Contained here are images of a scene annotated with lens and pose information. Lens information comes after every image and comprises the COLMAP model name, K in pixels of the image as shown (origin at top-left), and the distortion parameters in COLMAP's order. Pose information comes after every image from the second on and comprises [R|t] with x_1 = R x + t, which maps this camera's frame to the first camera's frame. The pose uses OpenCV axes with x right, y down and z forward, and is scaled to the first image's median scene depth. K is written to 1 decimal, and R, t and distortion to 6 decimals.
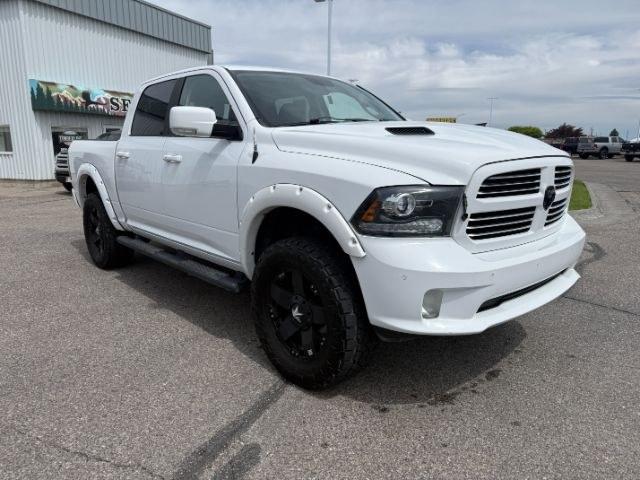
lens RADIAL K [[455.2, 0, 322.3], [0, 455.2, 235.0], [0, 0, 1]] dist [0.025861, -0.024883]
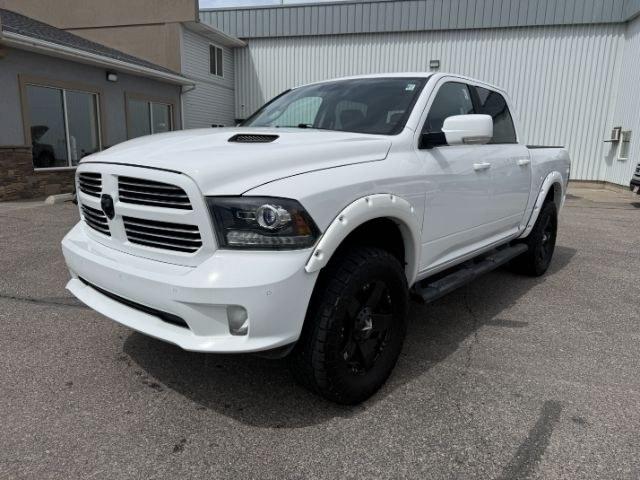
lens RADIAL K [[455.2, 0, 310.8], [0, 455.2, 230.8], [0, 0, 1]] dist [0.025861, -0.024883]
pose [[0.123592, 0.187497, -0.974459, 1.301221], [-0.221811, 0.962361, 0.157037, -0.241100], [0.967225, 0.196738, 0.160529, 1.099748]]
